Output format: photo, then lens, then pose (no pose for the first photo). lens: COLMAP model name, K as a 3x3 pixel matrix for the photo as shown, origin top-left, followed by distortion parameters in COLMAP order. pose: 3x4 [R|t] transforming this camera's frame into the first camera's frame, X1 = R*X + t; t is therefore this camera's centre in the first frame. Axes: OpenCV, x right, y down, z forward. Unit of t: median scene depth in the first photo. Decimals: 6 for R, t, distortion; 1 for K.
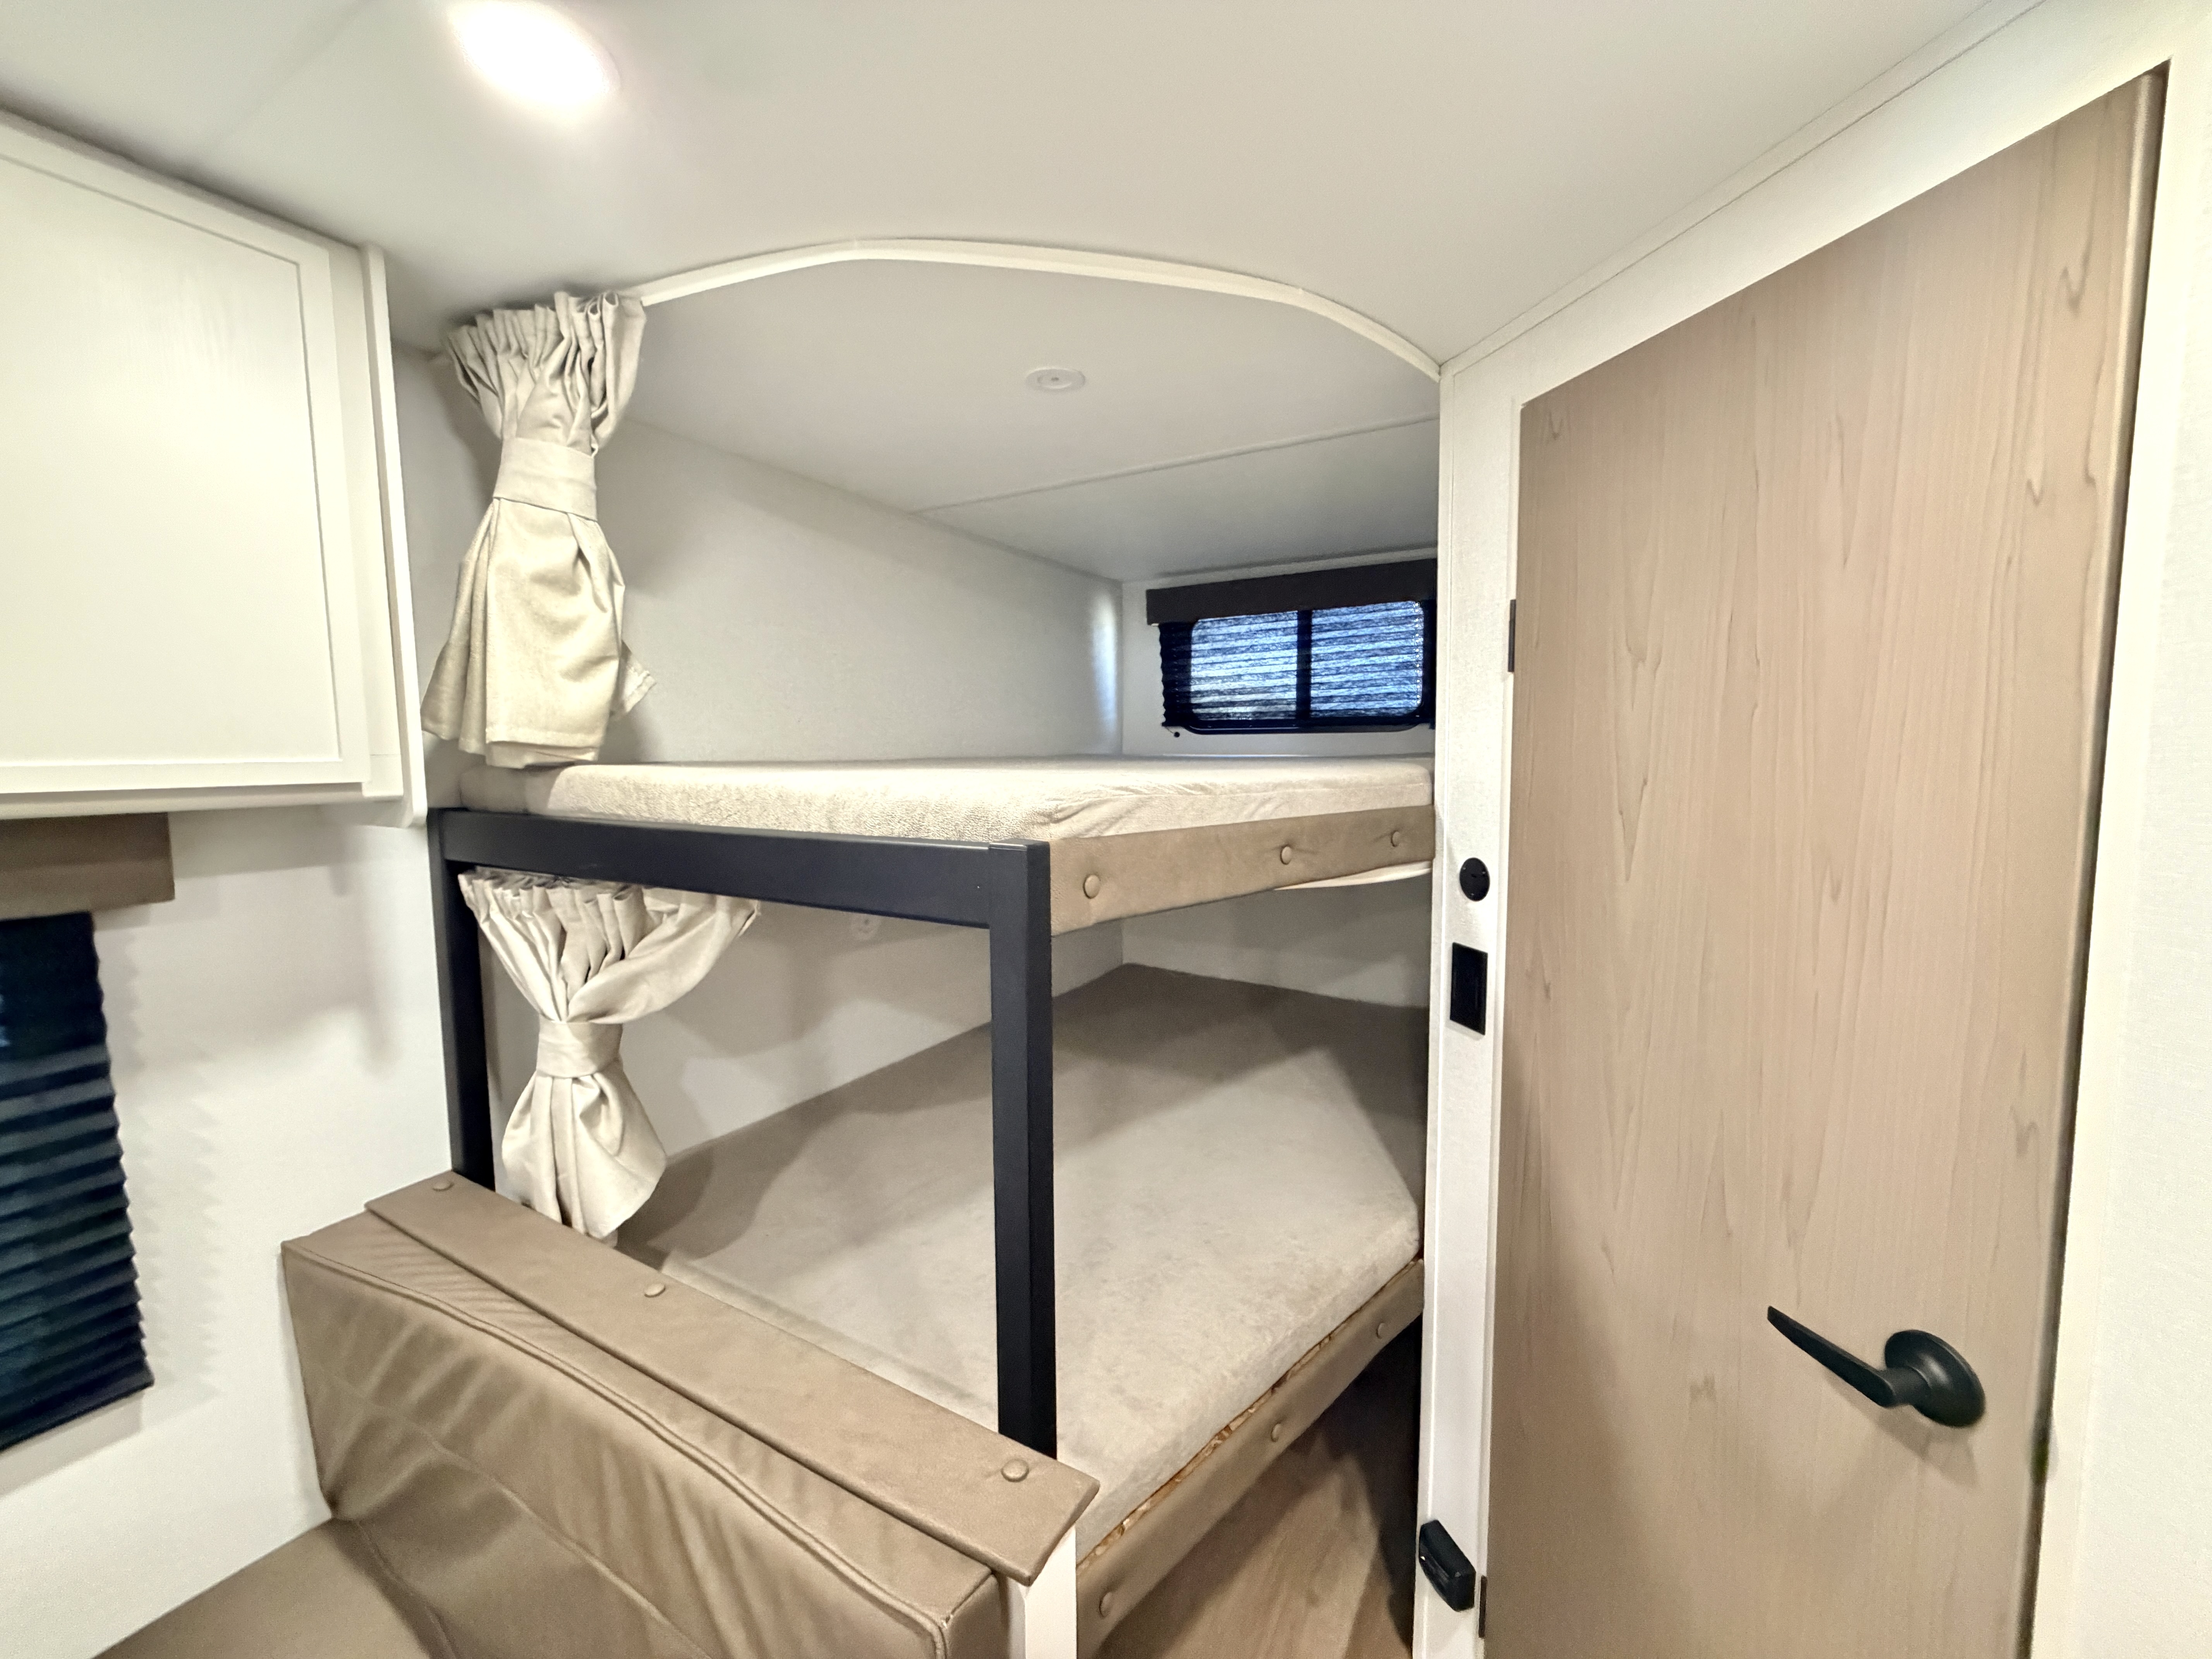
lens RADIAL K [[885.9, 0, 1099.6], [0, 885.9, 828.4], [0, 0, 1]] dist [-0.000759, 0.000151]
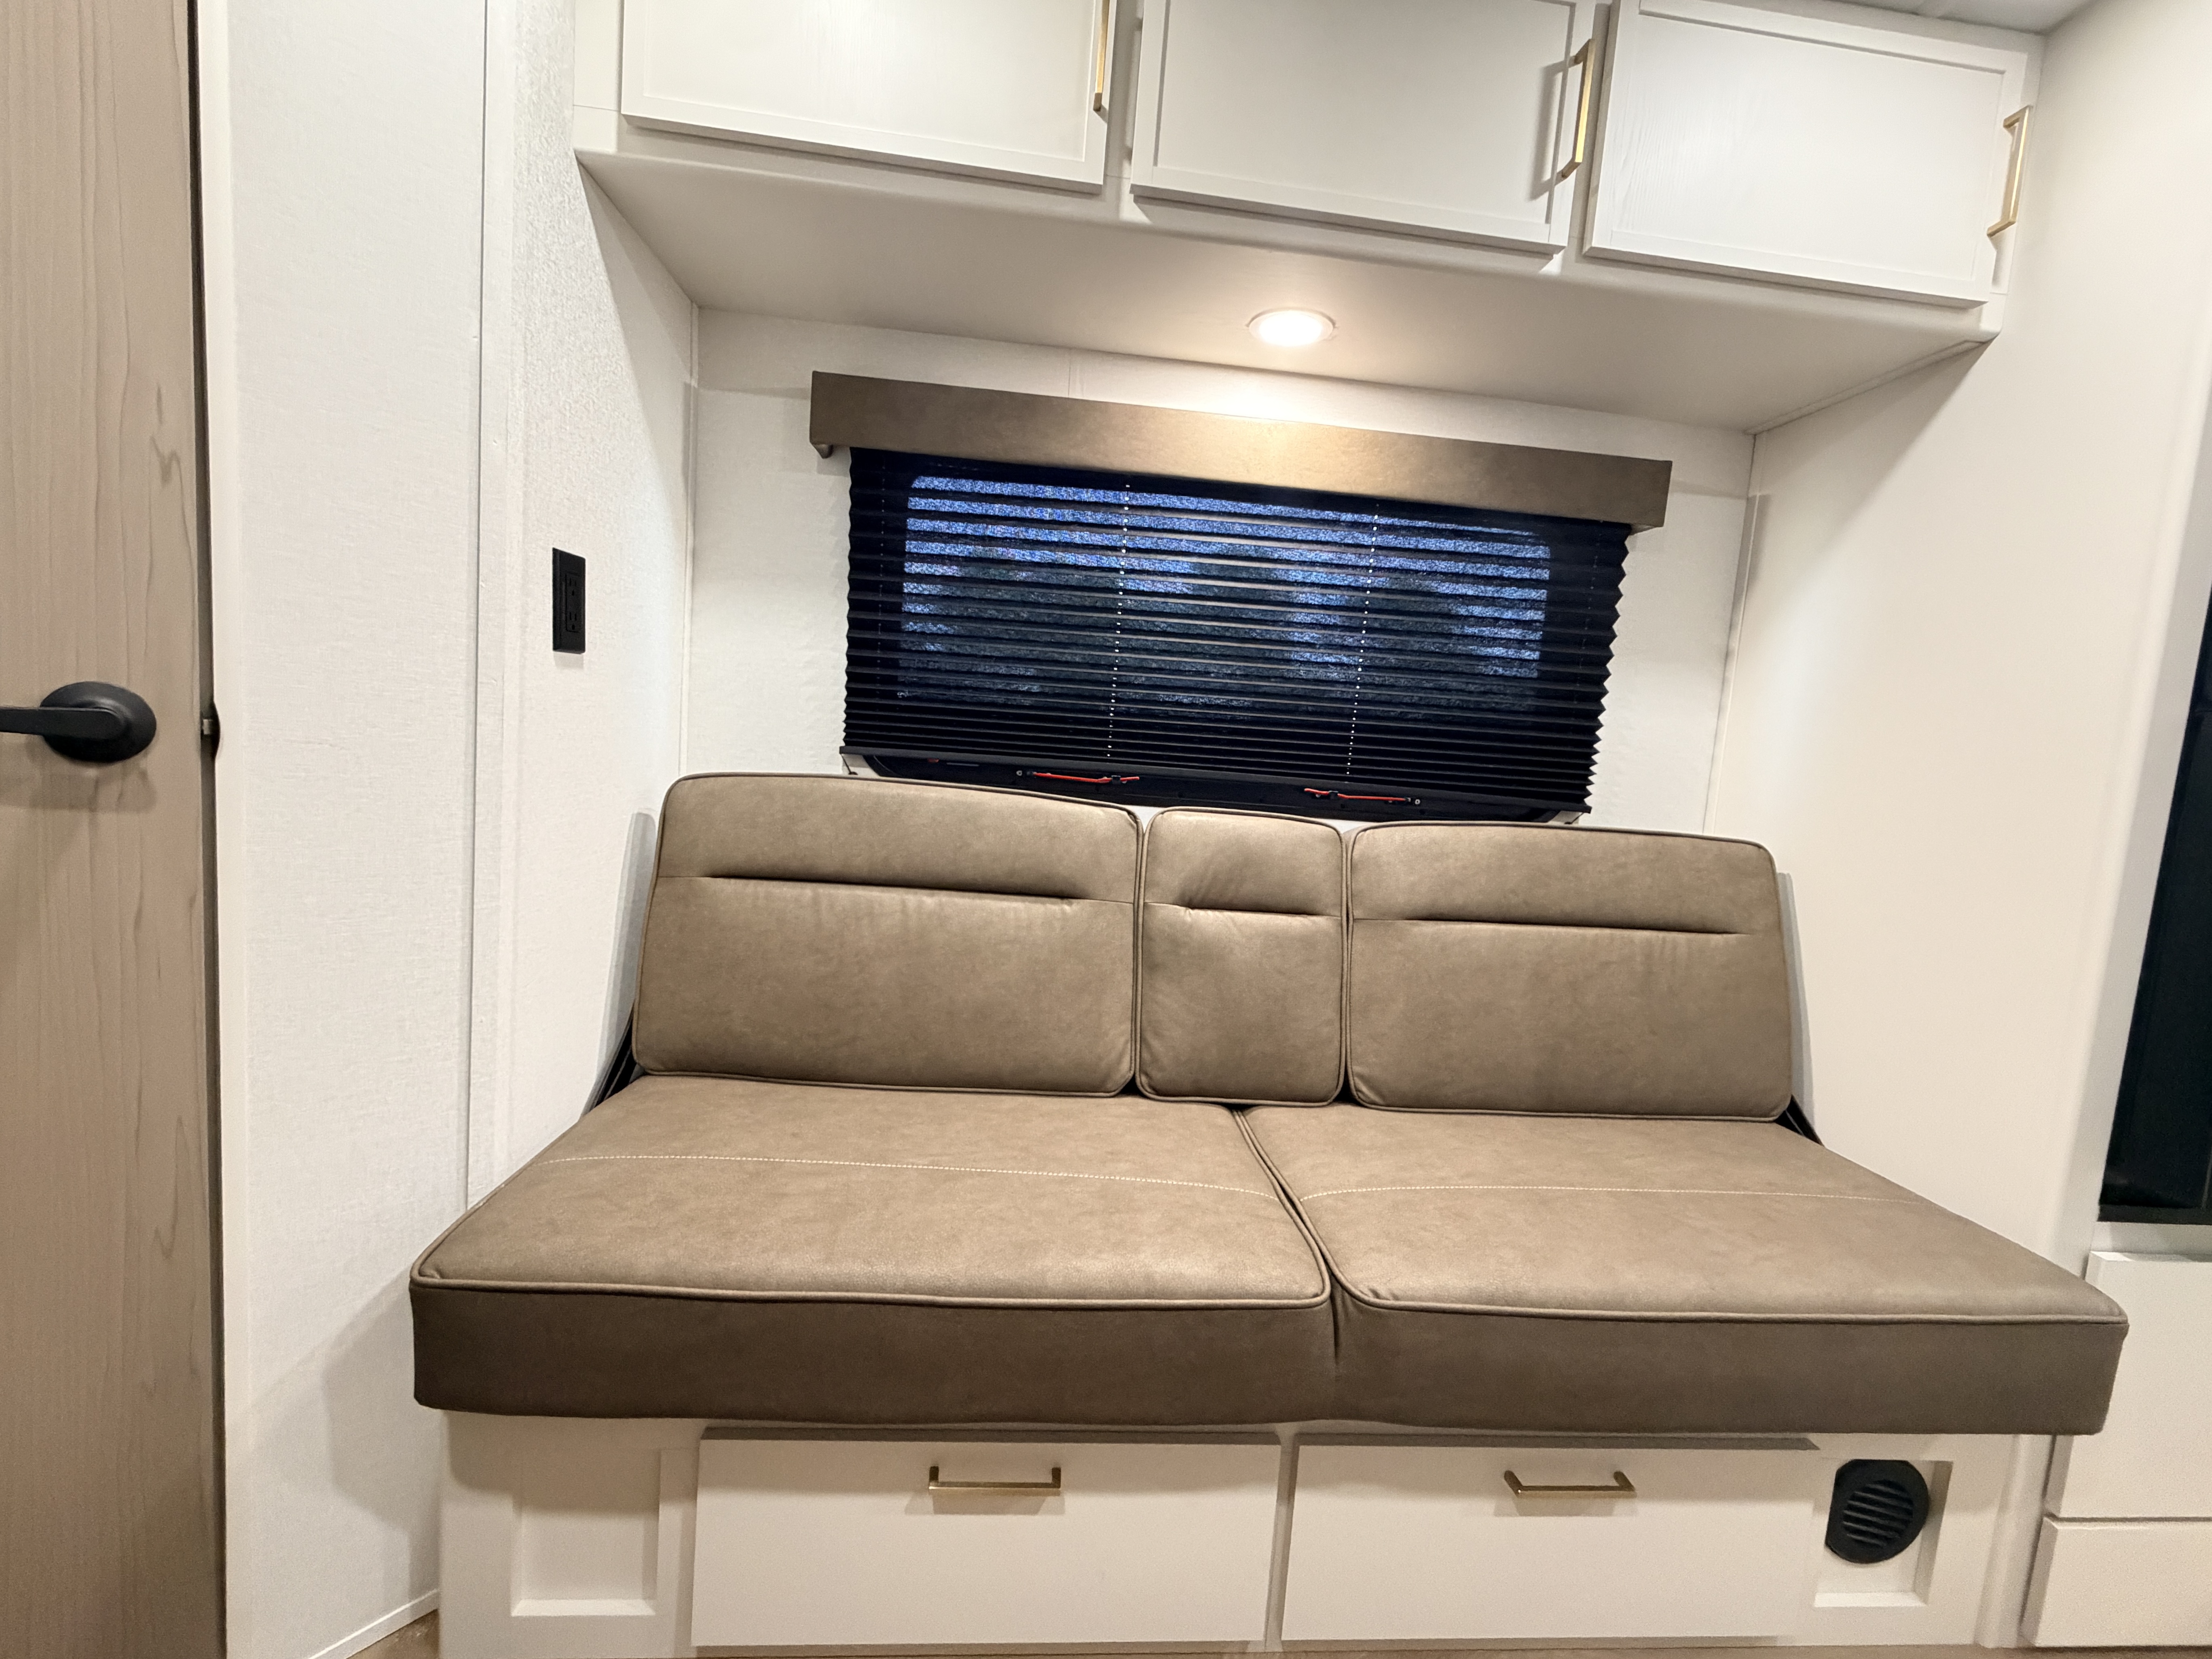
lens RADIAL K [[885.9, 0, 1099.6], [0, 885.9, 828.4], [0, 0, 1]] dist [-0.000759, 0.000151]
pose [[-0.572635, -0.112607, 0.812040, -0.316395], [0.004024, 0.990124, 0.140140, 0.335715], [-0.819800, 0.083517, -0.566527, 0.356142]]
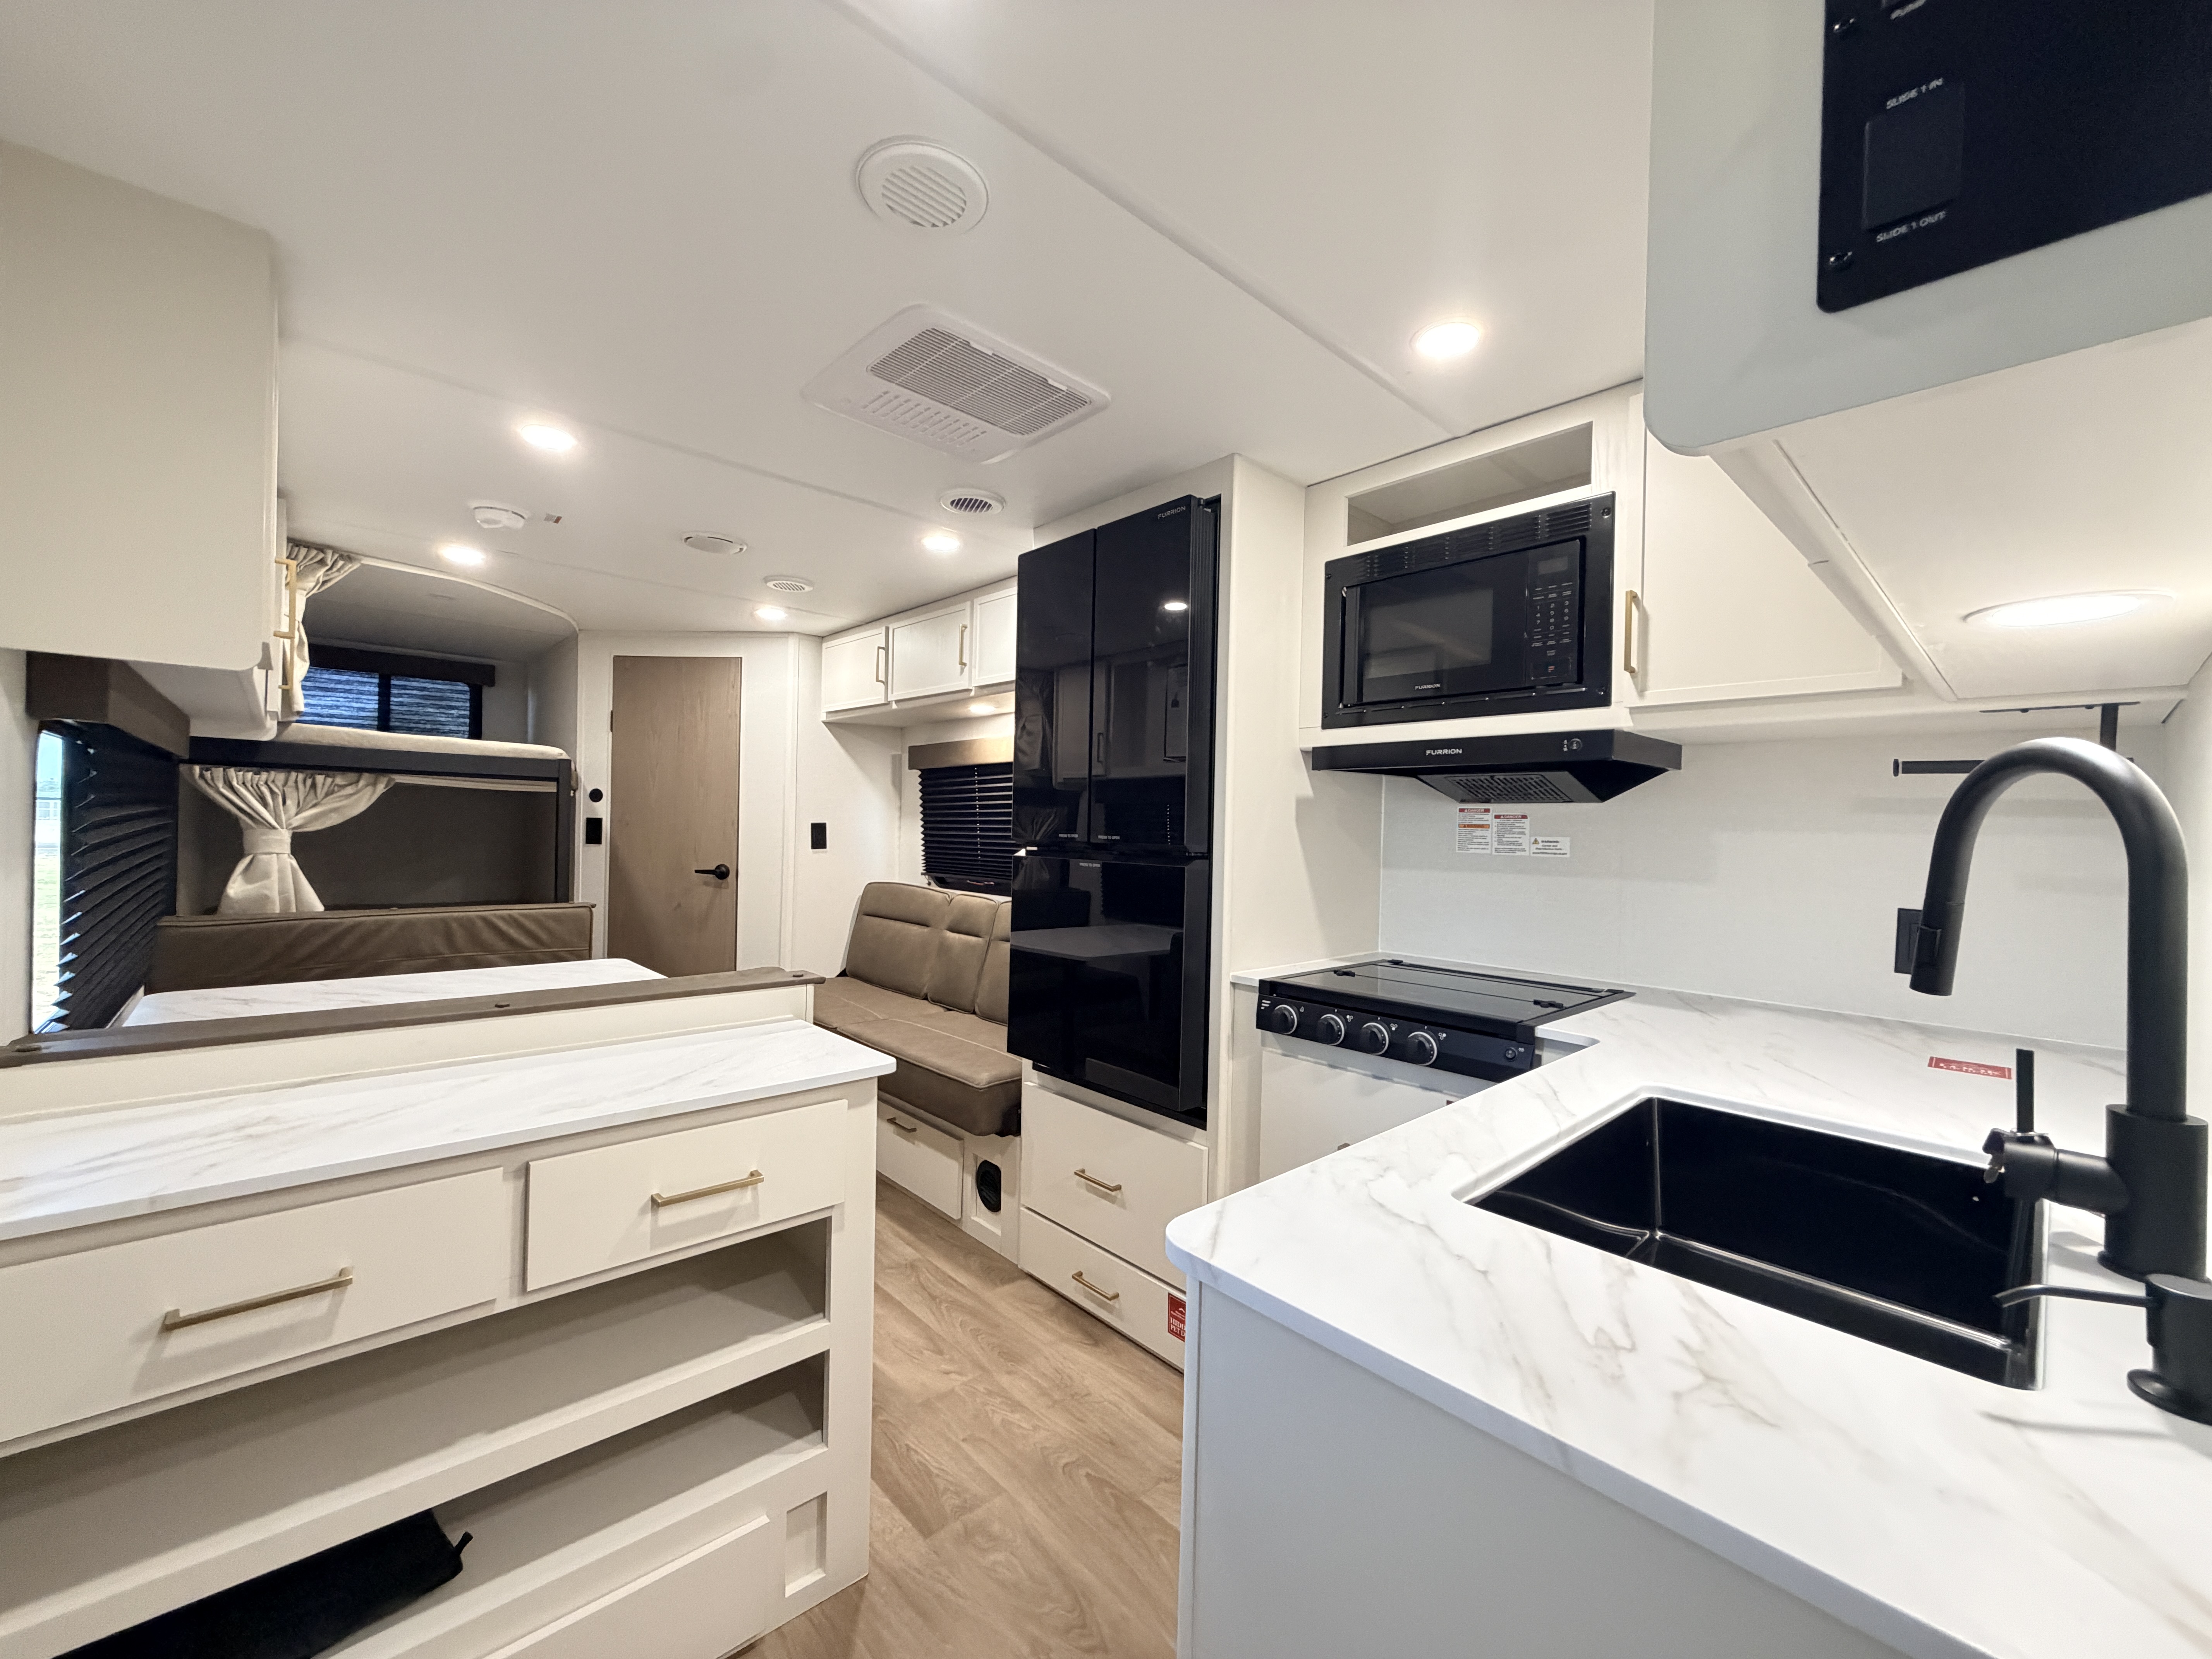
lens RADIAL K [[883.2, 0, 1106.0], [0, 883.2, 829.5], [0, 0, 1]] dist [0.008623, 0.000035]
pose [[0.292821, 0.016072, 0.956032, -2.007313], [0.059191, 0.997636, -0.034901, 0.386825], [-0.954333, 0.066809, 0.291177, -1.599721]]
